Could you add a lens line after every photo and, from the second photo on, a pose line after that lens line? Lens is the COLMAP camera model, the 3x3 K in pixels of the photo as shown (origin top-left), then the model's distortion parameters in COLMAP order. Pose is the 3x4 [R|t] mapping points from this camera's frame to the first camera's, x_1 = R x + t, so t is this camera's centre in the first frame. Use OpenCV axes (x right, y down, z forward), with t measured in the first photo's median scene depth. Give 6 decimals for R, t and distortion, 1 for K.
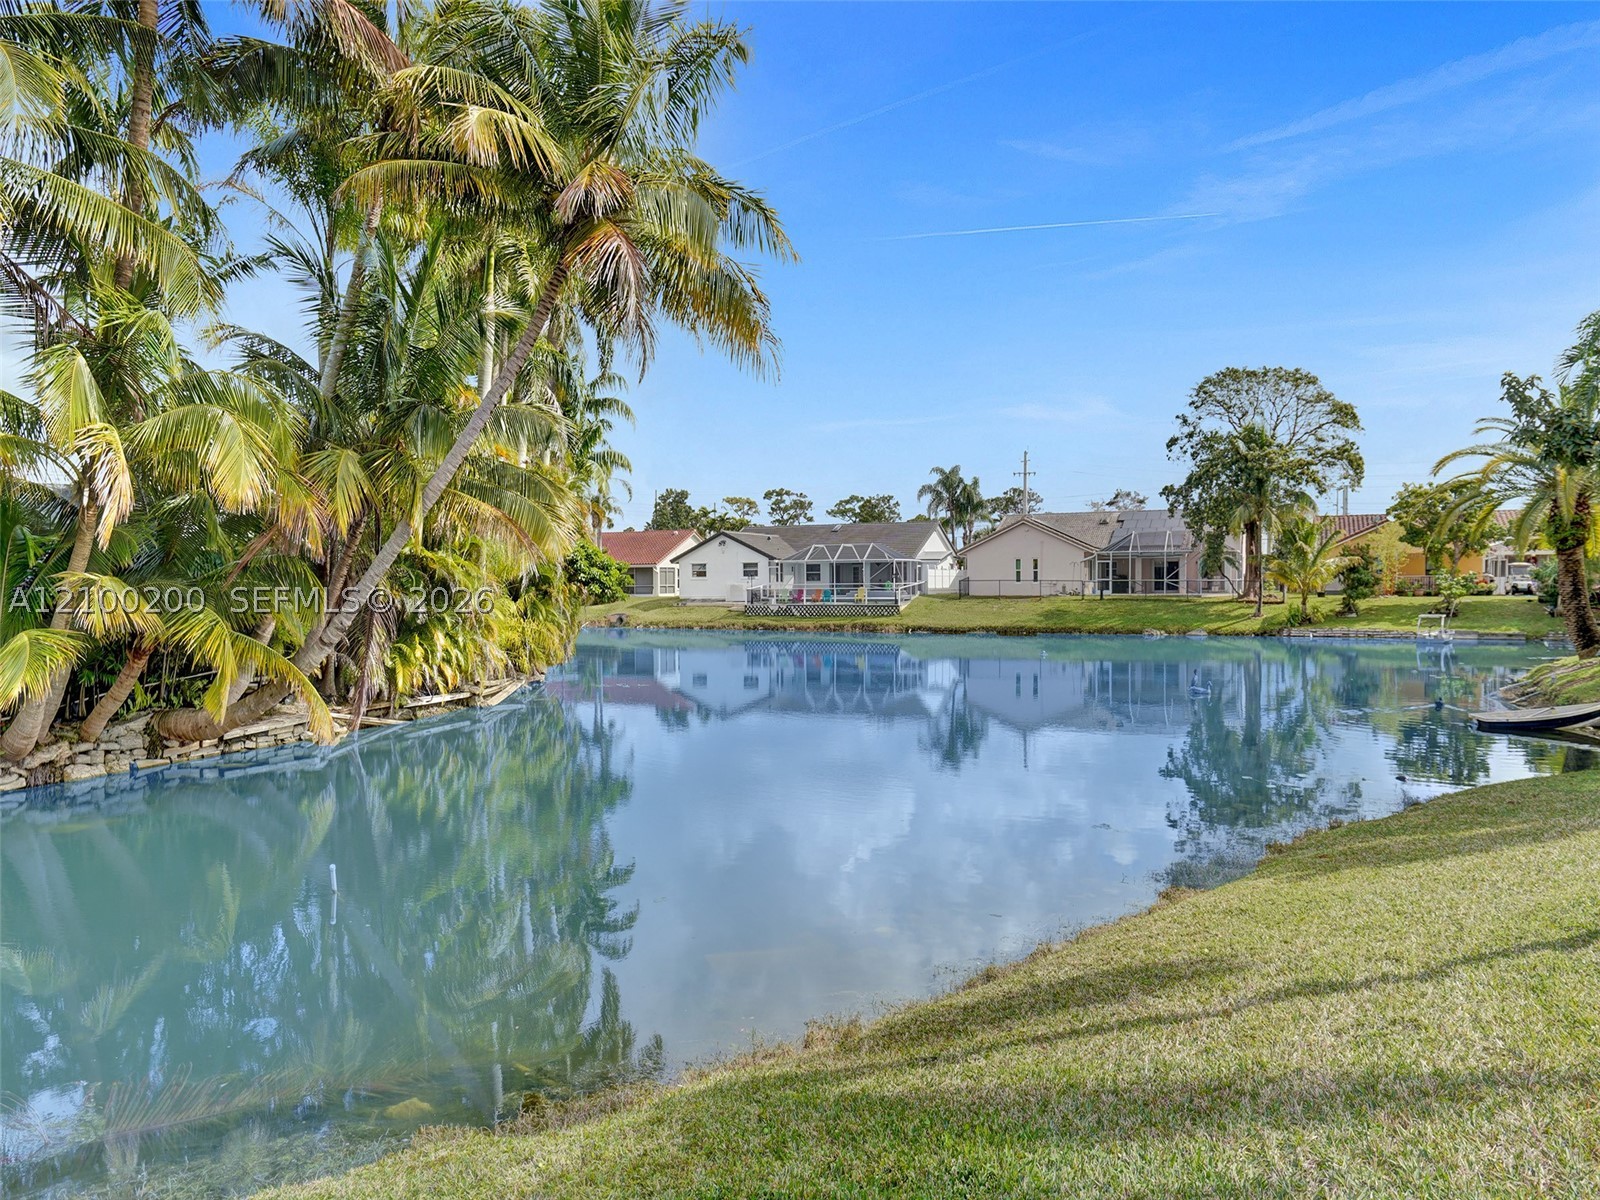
lens RADIAL K [[1066.2, 0, 798.1], [0, 1066.2, 609.8], [0, 0, 1]] dist [0.028140, -0.000378]
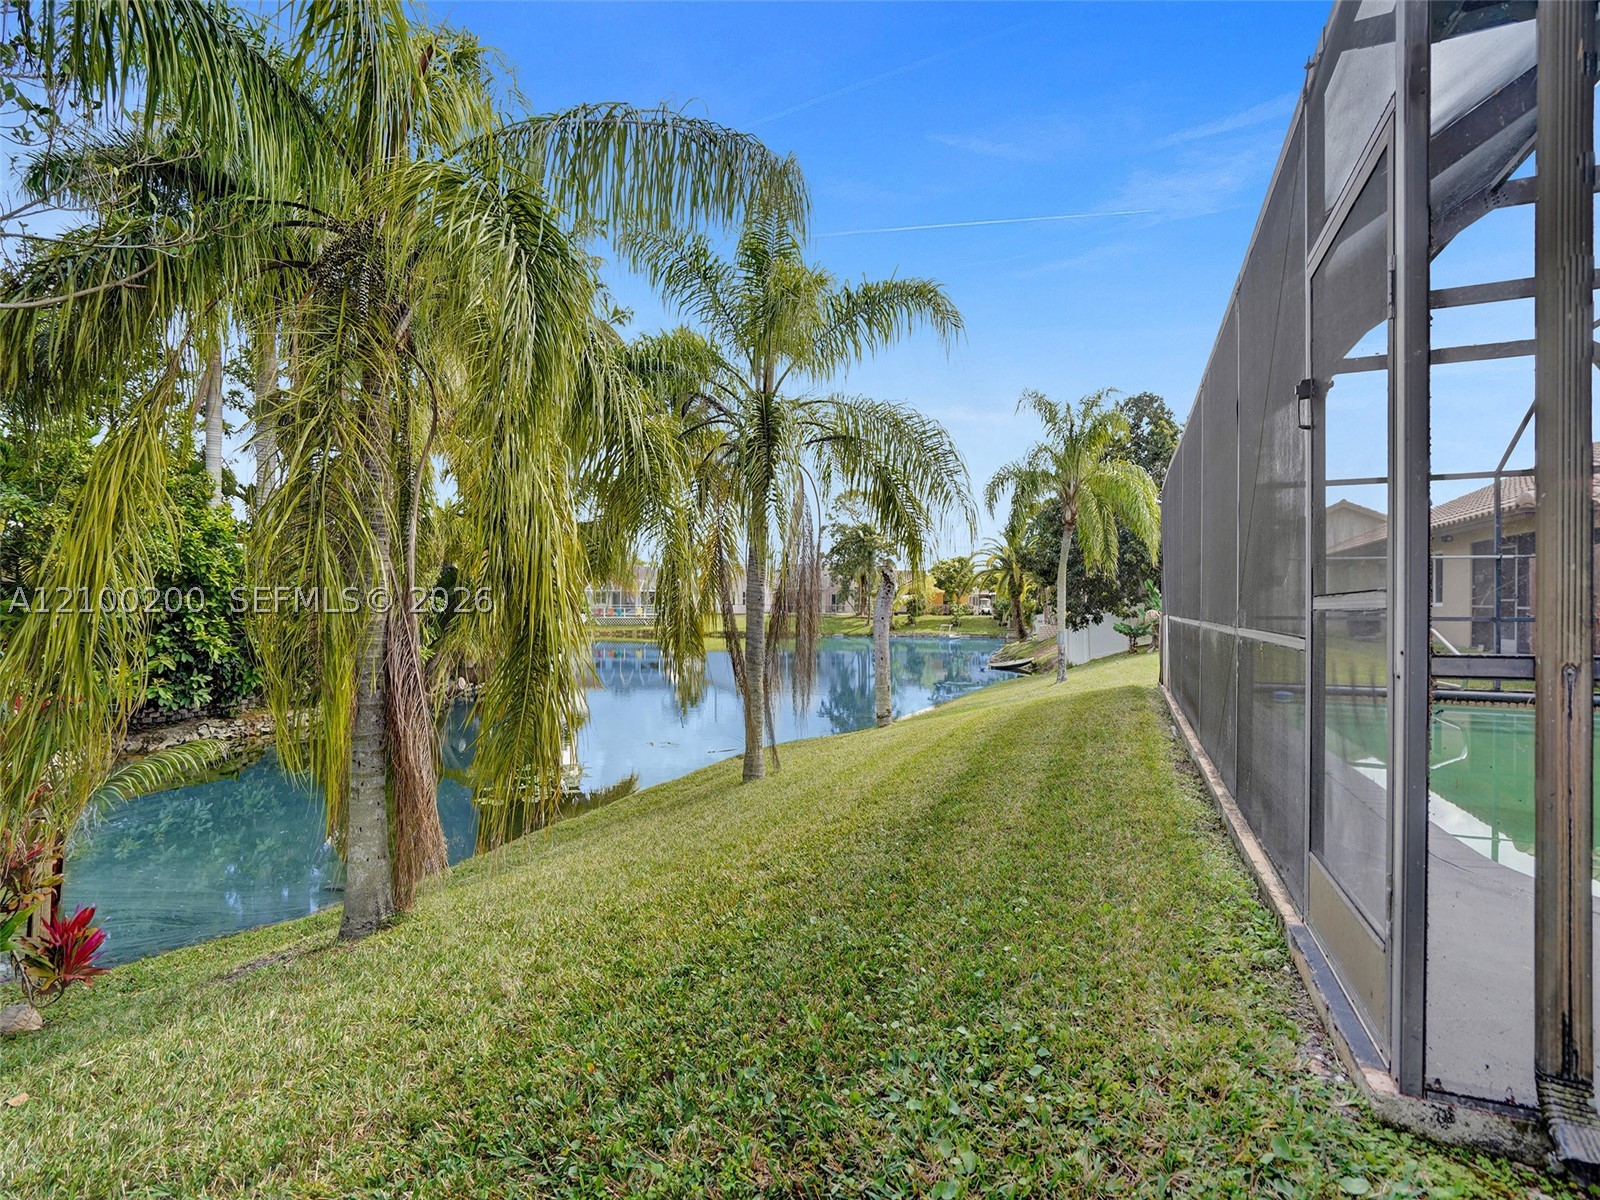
lens RADIAL K [[759.4, 0, 805.7], [0, 759.4, 602.8], [0, 0, 1]] dist [-0.002124, 0.000174]
pose [[0.929603, 0.012207, 0.368359, -0.149139], [-0.002446, 0.999634, -0.026956, 0.002062], [-0.368553, 0.024157, 0.929293, -0.169987]]
